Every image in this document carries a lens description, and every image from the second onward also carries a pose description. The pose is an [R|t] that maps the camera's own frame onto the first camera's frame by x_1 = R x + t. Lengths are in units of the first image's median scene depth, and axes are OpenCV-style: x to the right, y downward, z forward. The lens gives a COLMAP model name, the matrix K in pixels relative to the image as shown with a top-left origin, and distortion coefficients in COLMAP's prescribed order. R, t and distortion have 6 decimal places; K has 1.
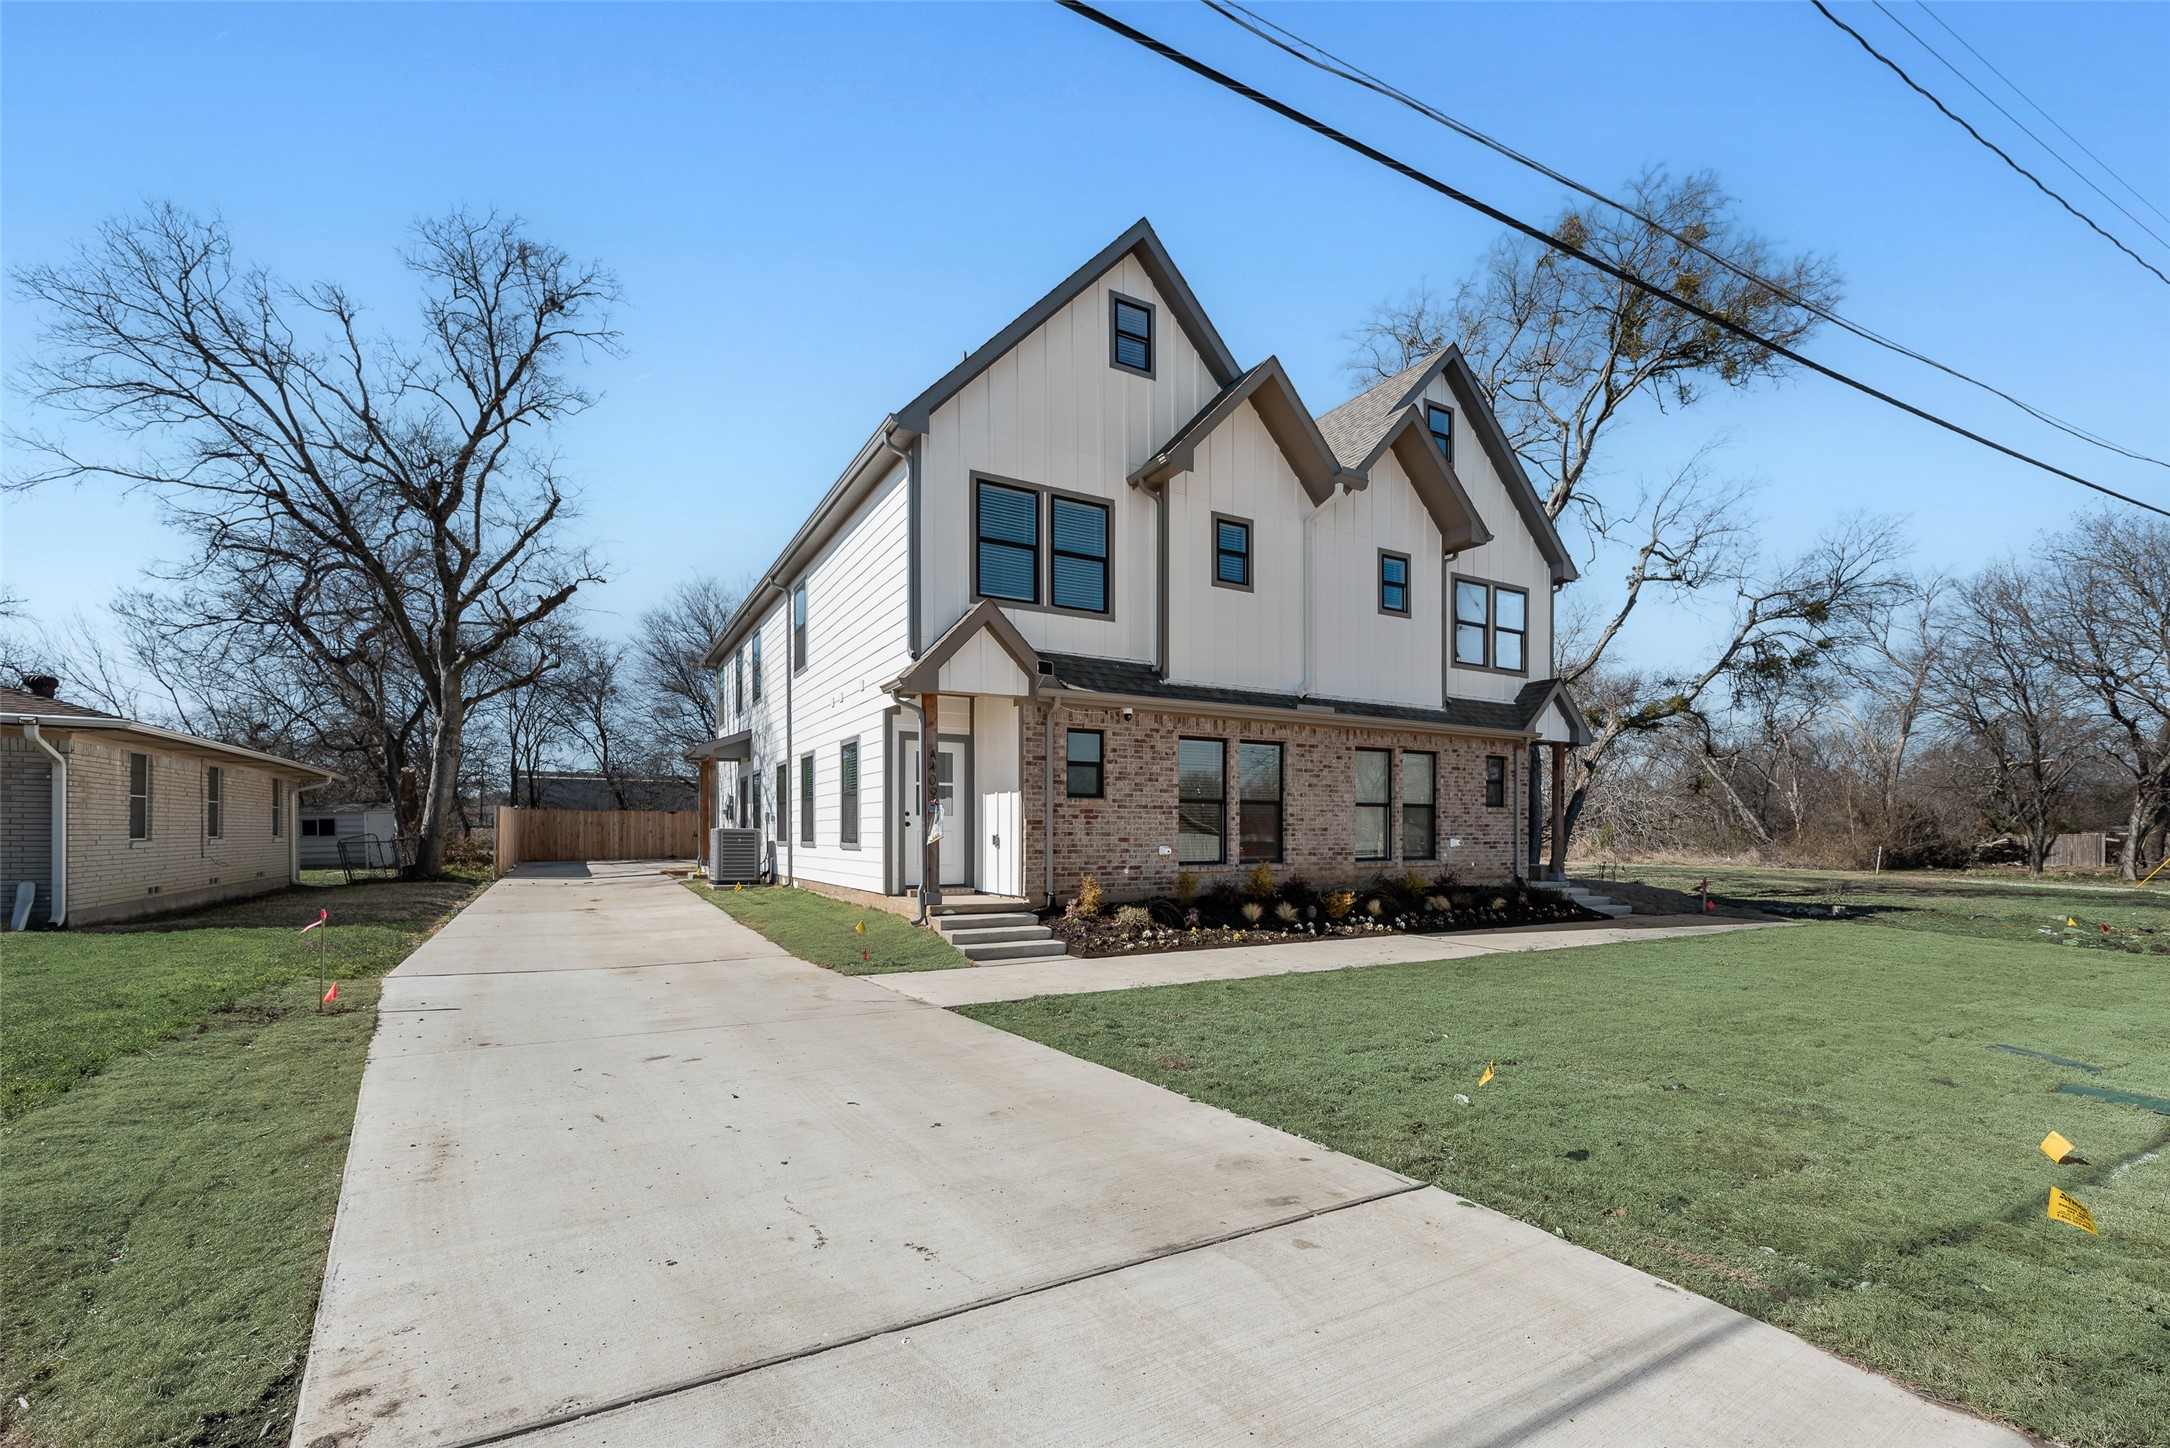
lens RADIAL K [[881.6, 0, 1078.1], [0, 881.6, 922.6], [0, 0, 1]] dist [0.002535, 0.000096]
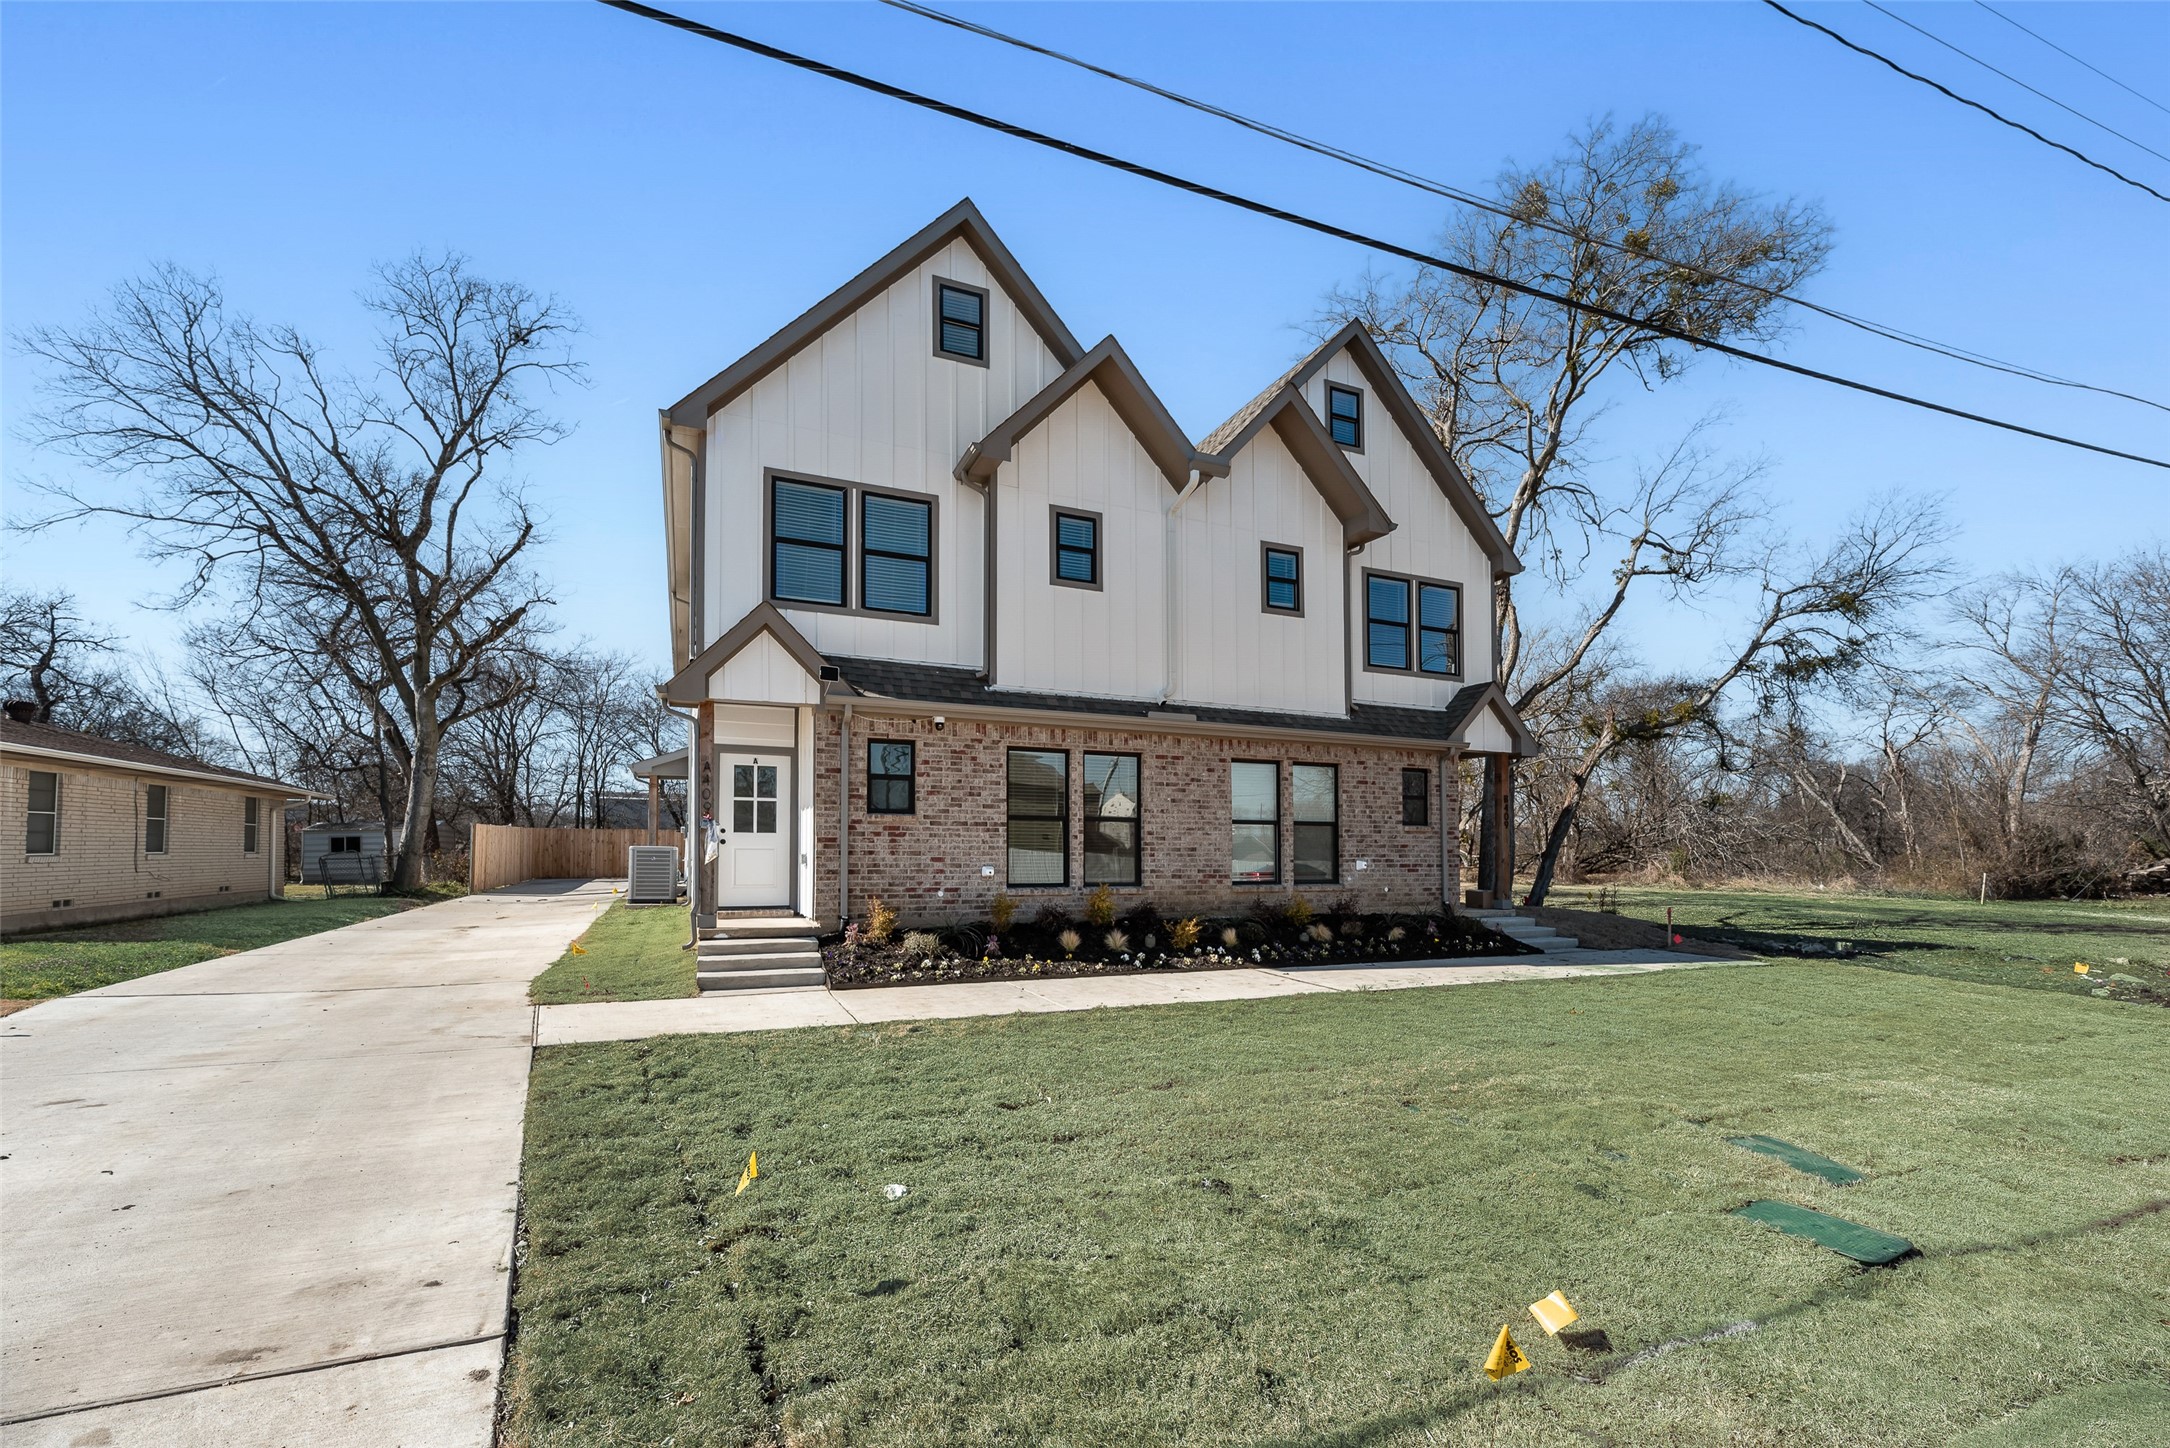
lens RADIAL K [[887.9, 0, 1087.4], [0, 887.9, 911.9], [0, 0, 1]] dist [0.001937, 0.000369]
pose [[0.995007, 0.011149, -0.099183, 0.256205], [-0.014719, 0.999267, -0.035332, -0.007915], [0.098716, 0.036615, 0.994442, 0.086124]]
